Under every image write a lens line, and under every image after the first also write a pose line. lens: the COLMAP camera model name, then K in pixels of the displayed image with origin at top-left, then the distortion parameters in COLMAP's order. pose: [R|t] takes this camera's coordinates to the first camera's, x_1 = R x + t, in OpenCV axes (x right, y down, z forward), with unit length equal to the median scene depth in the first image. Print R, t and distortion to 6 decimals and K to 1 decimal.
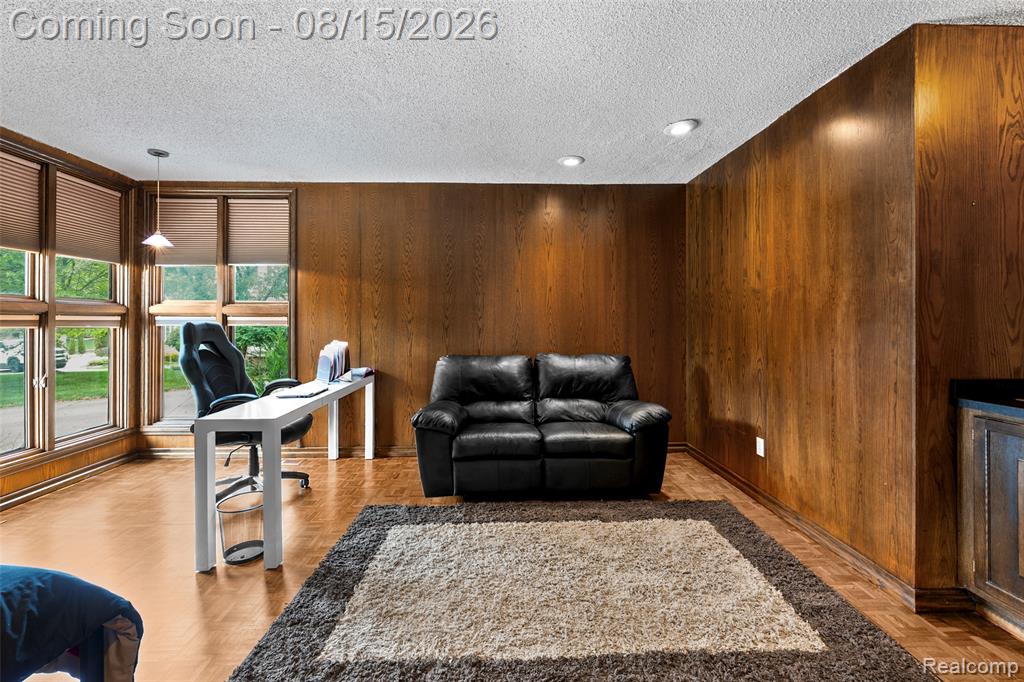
lens RADIAL K [[413.0, 0, 508.8], [0, 413.0, 313.4], [0, 0, 1]] dist [-0.000339, 0.000531]
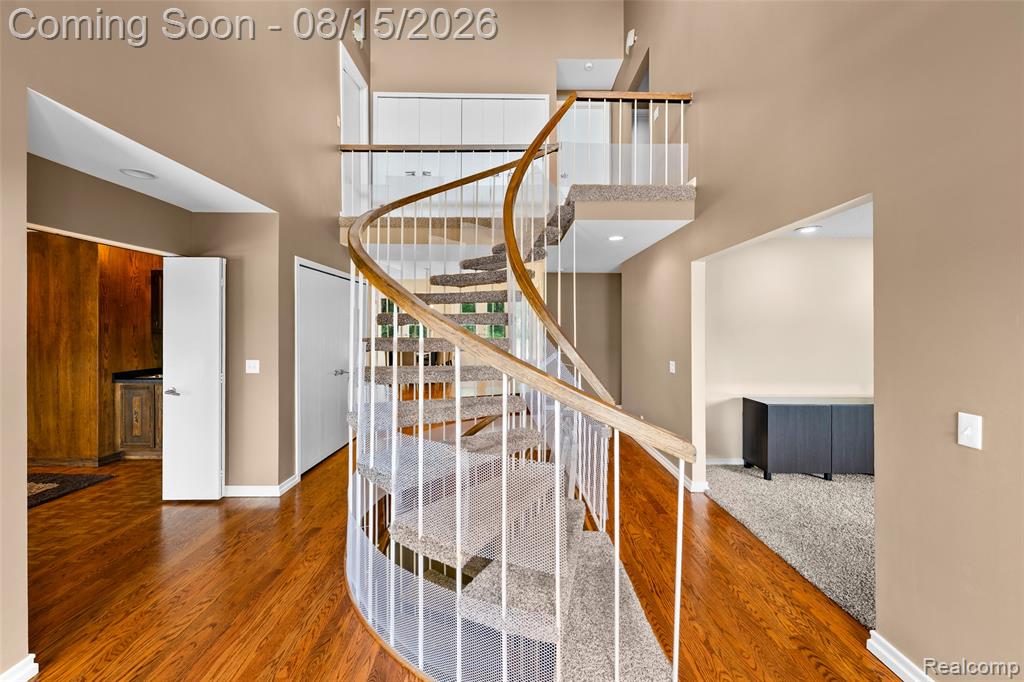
lens RADIAL K [[413.0, 0, 512.8], [0, 413.0, 339.3], [0, 0, 1]] dist [-0.000339, 0.000531]
pose [[0.037559, -0.009299, 0.999251, -1.199217], [-0.010484, 0.999898, 0.009699, -0.086886], [-0.999239, -0.010841, 0.037458, -1.353103]]
